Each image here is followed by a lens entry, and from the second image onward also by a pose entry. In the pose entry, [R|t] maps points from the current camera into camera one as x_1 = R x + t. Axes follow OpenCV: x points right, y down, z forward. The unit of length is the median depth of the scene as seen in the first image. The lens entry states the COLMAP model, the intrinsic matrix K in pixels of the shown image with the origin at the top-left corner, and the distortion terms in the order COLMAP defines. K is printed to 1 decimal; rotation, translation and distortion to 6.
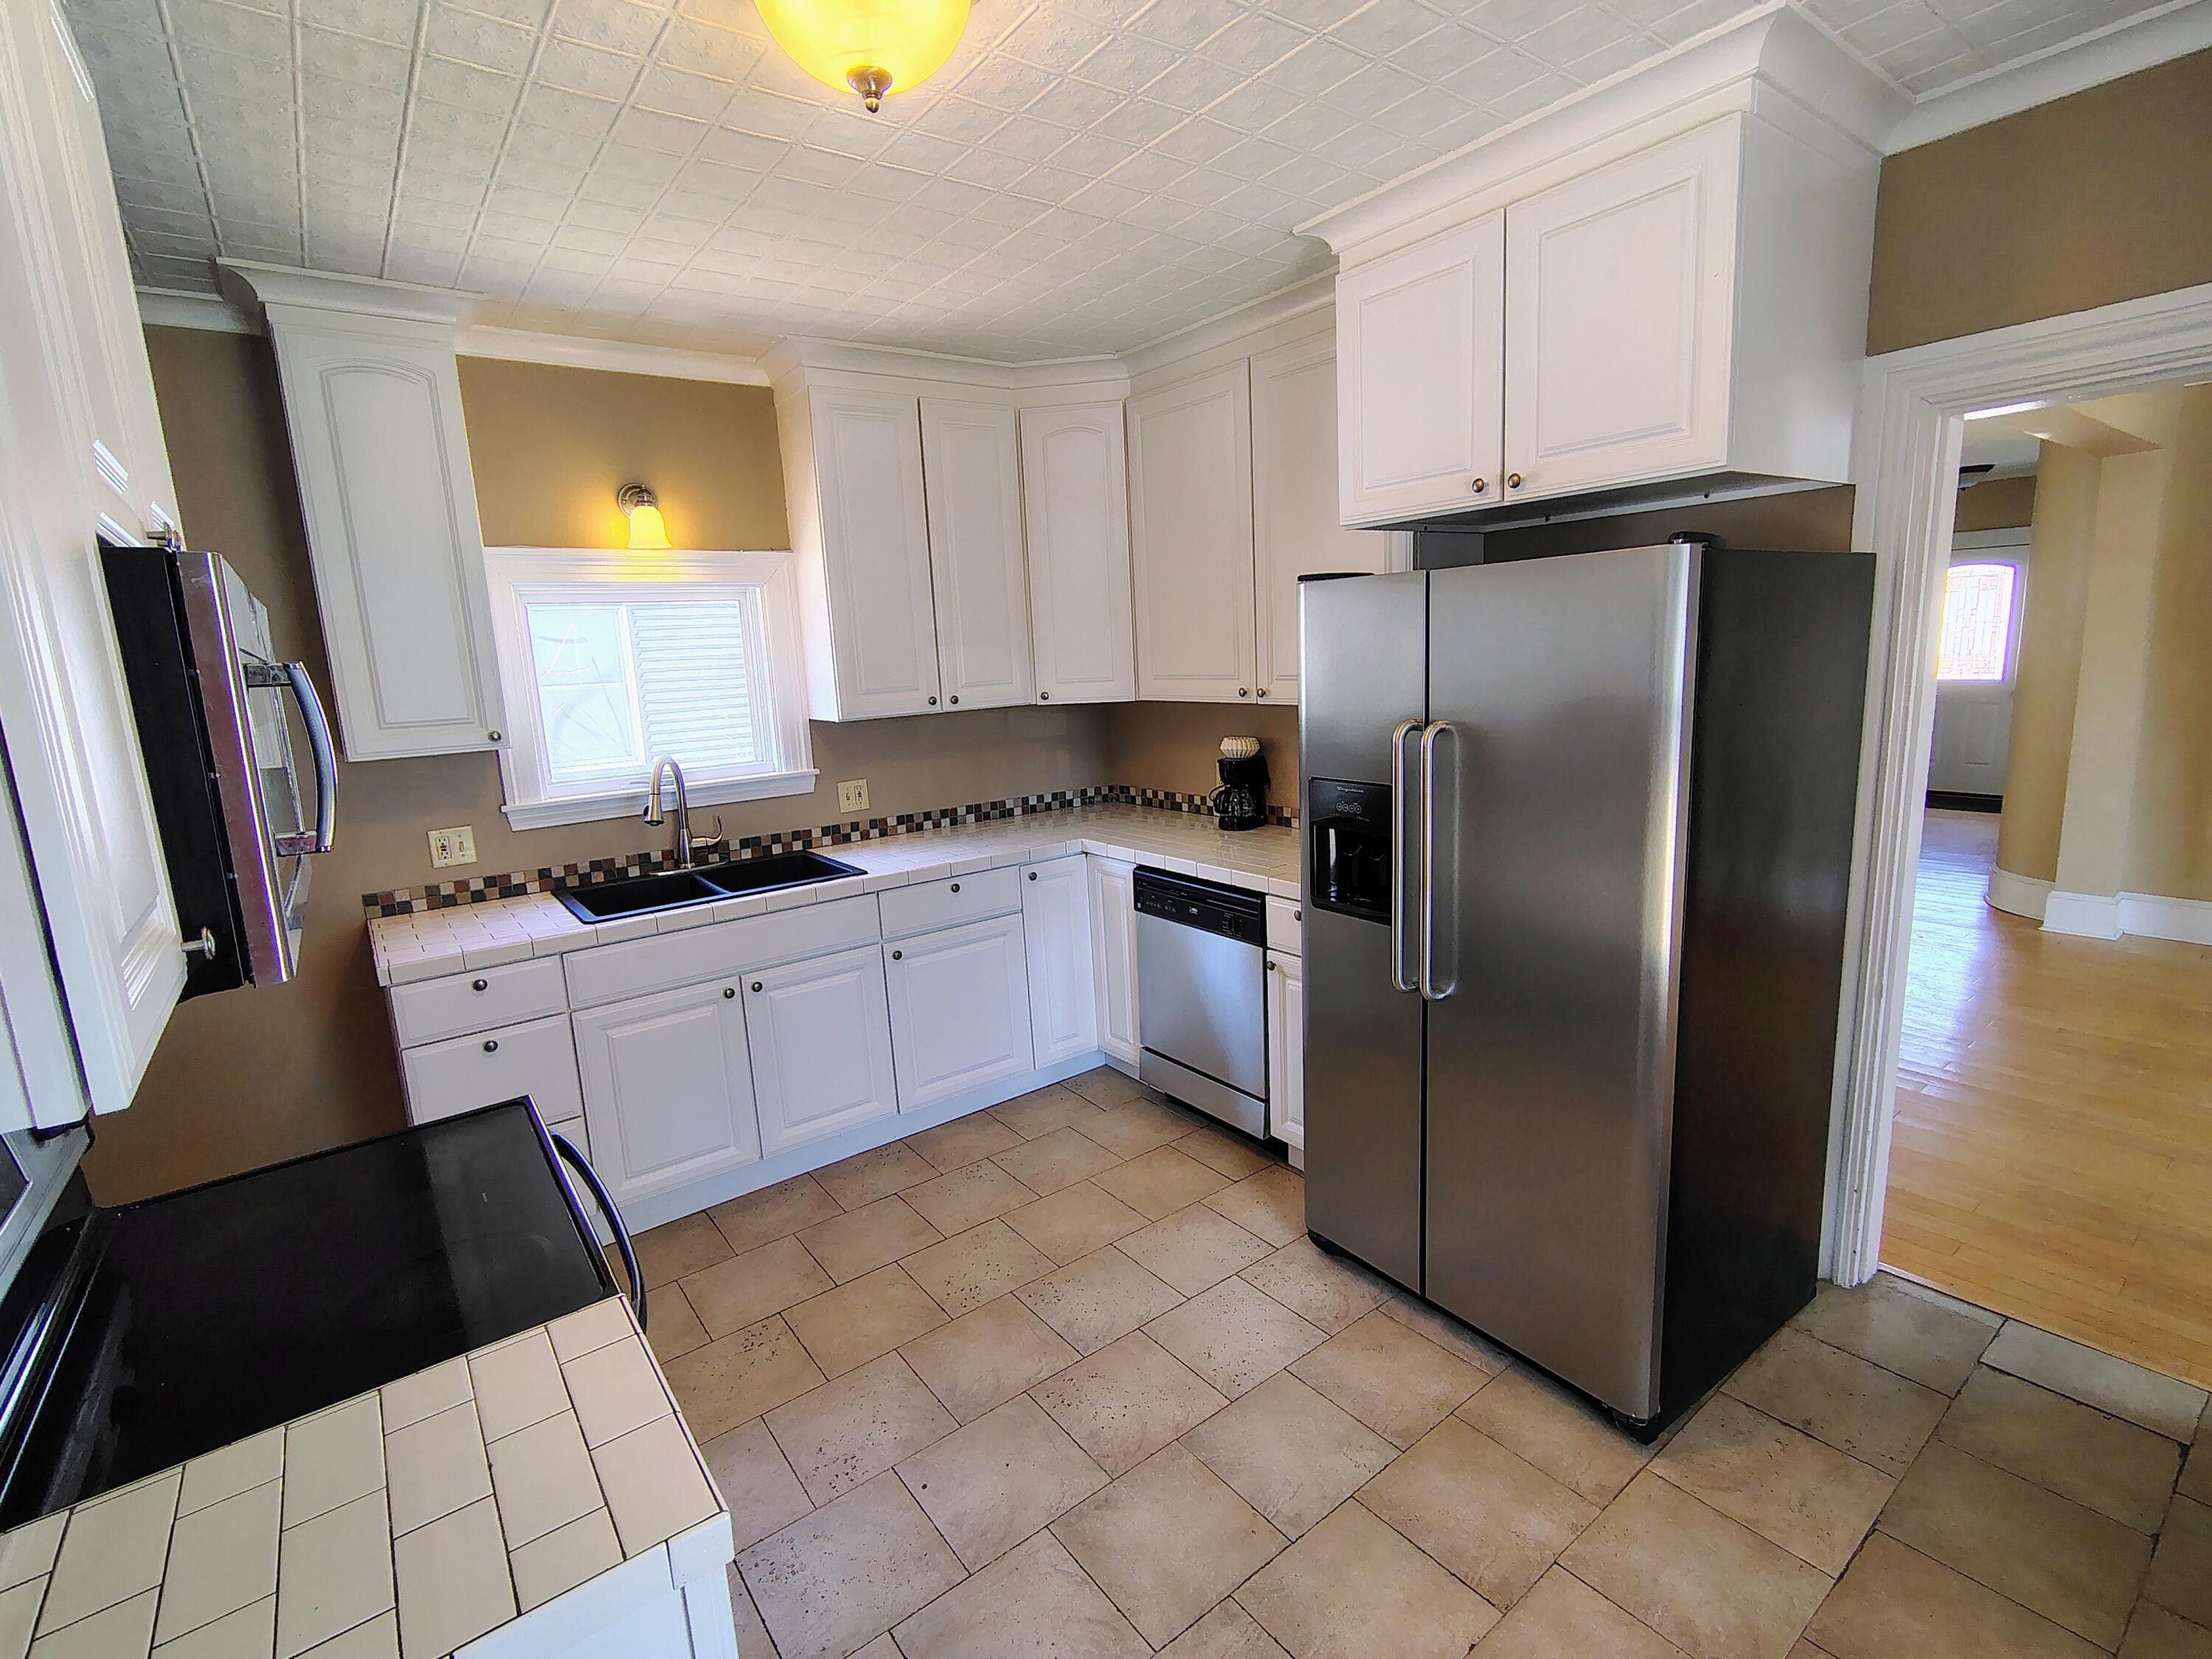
lens RADIAL K [[1031.8, 0, 1102.6], [0, 1031.8, 828.0], [0, 0, 1]] dist [-0.008573, 0.008964]
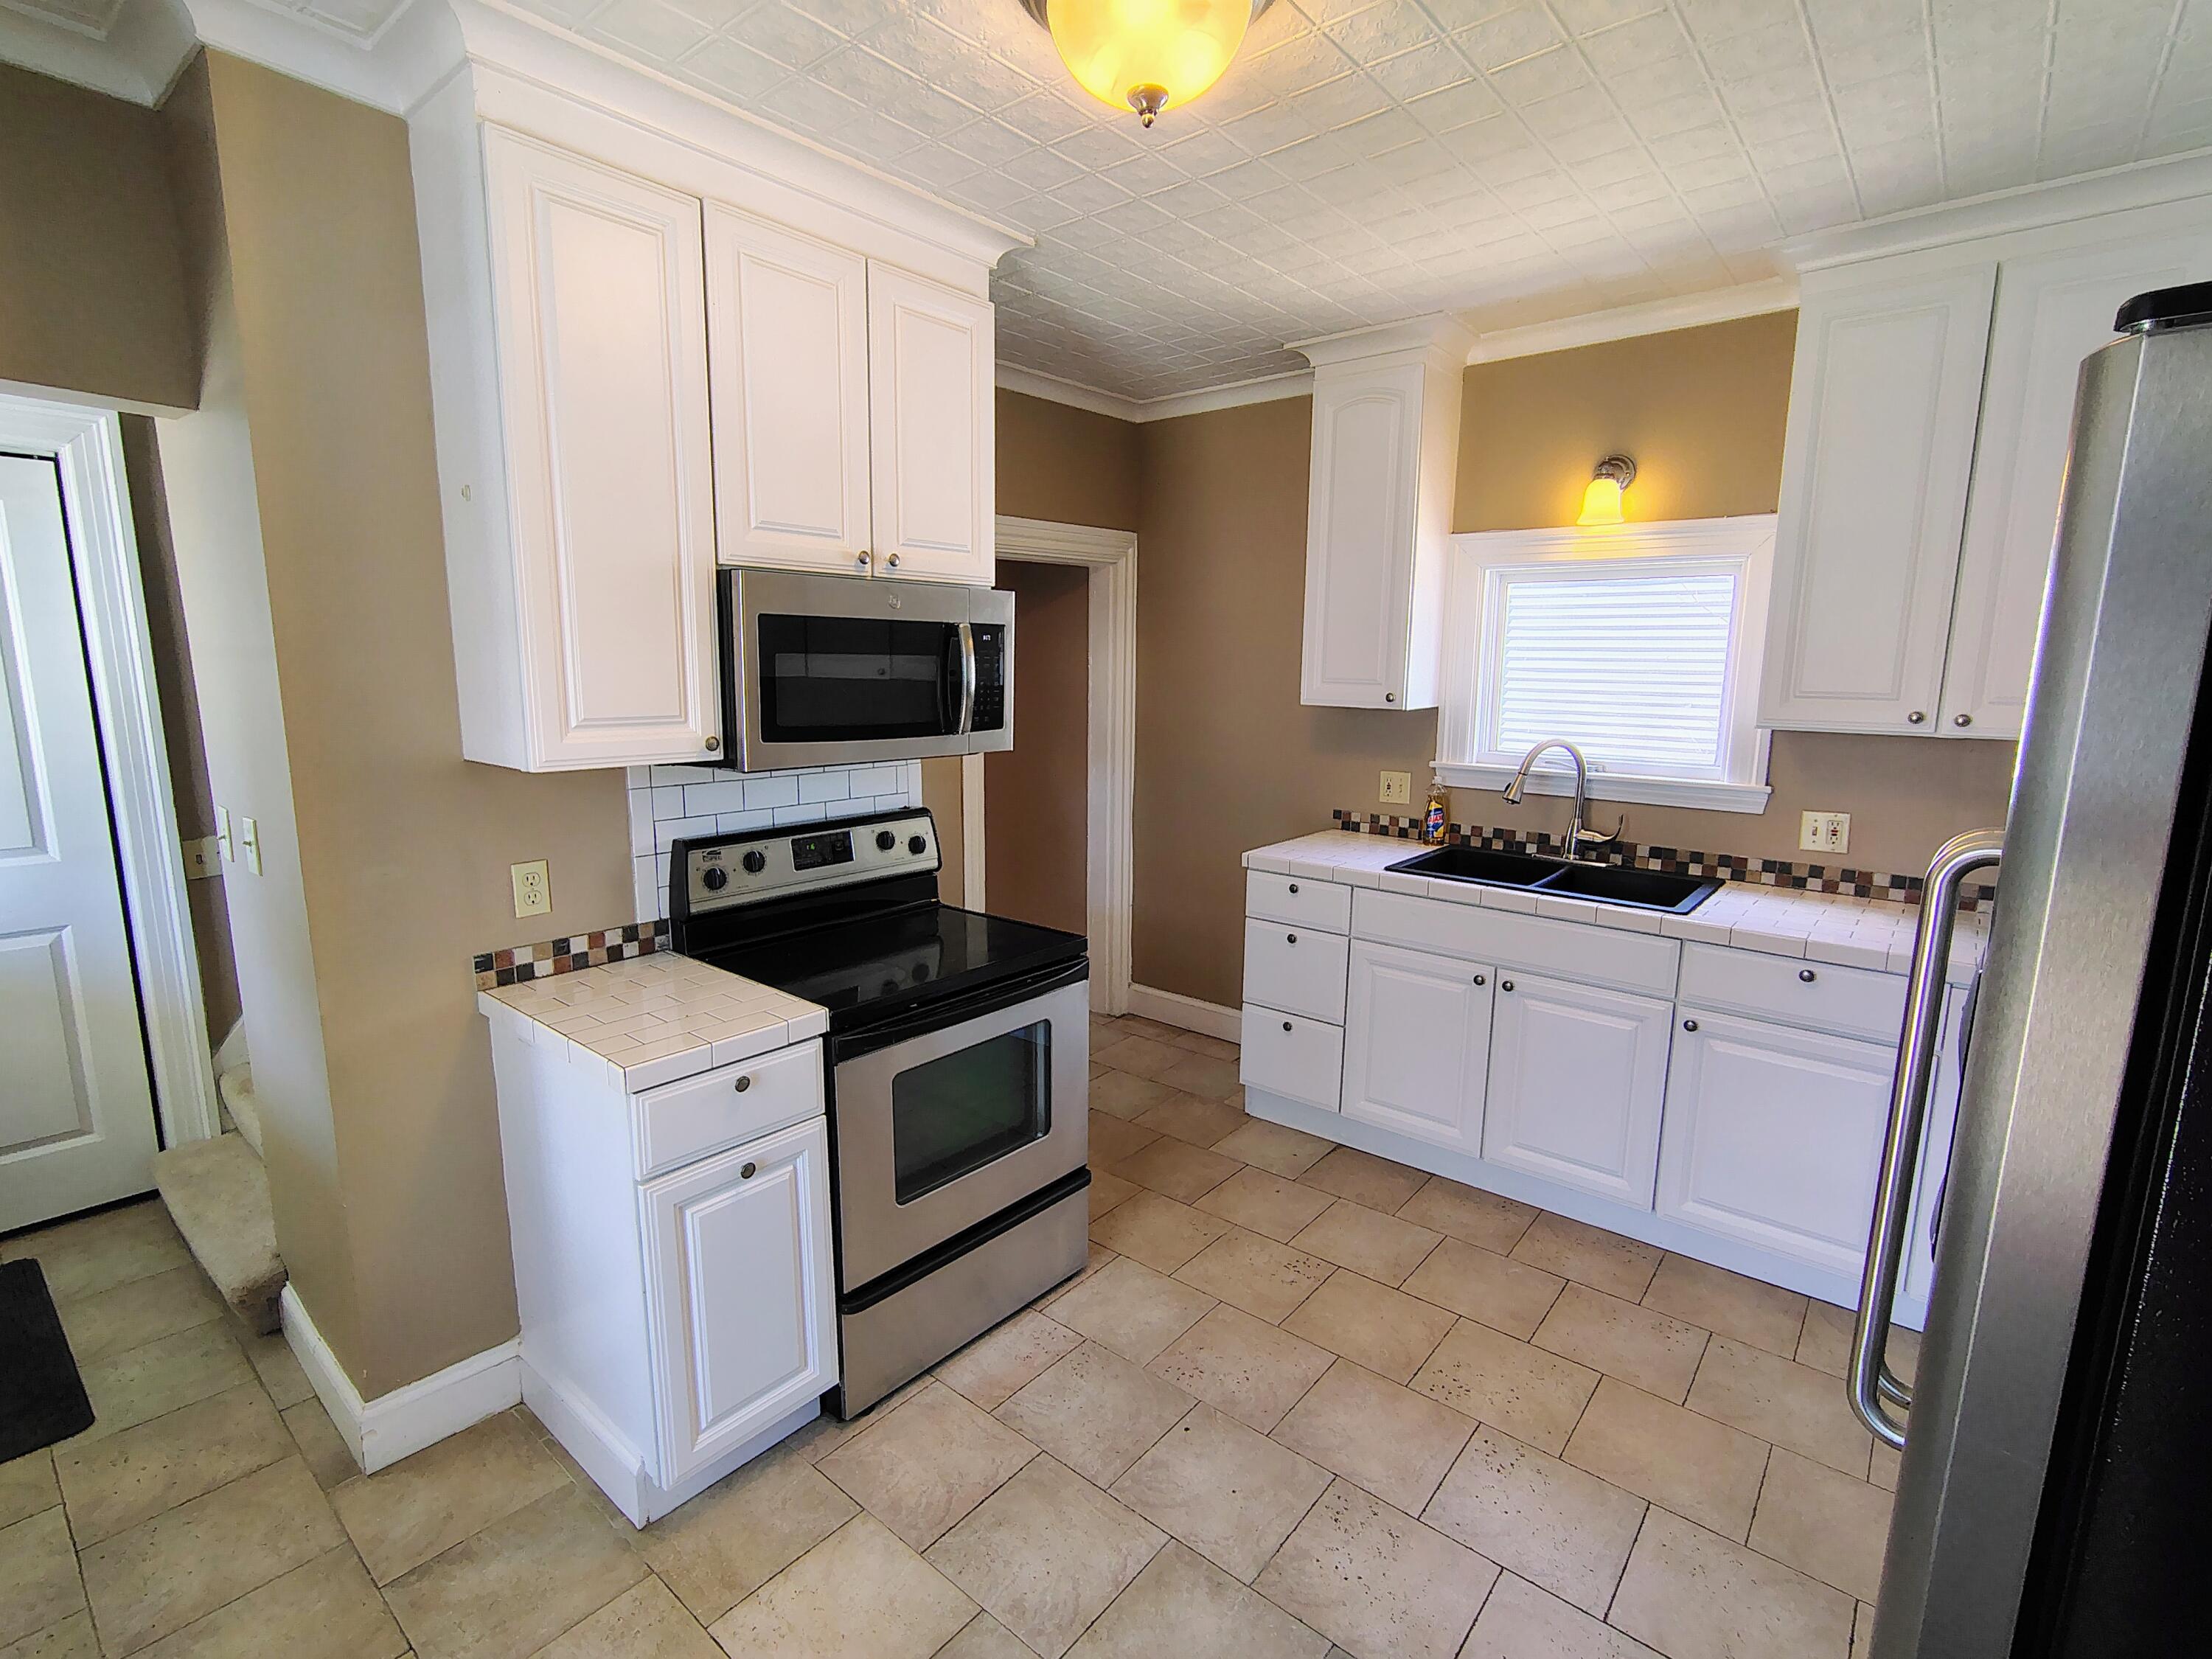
lens RADIAL K [[1041.5, 0, 1116.9], [0, 1041.5, 828.4], [0, 0, 1]] dist [-0.000933, 0.000481]
pose [[0.227938, 0.211621, -0.950400, 0.425516], [-0.192821, 0.966575, 0.168977, -0.072623], [0.954392, 0.144741, 0.261125, 0.350480]]
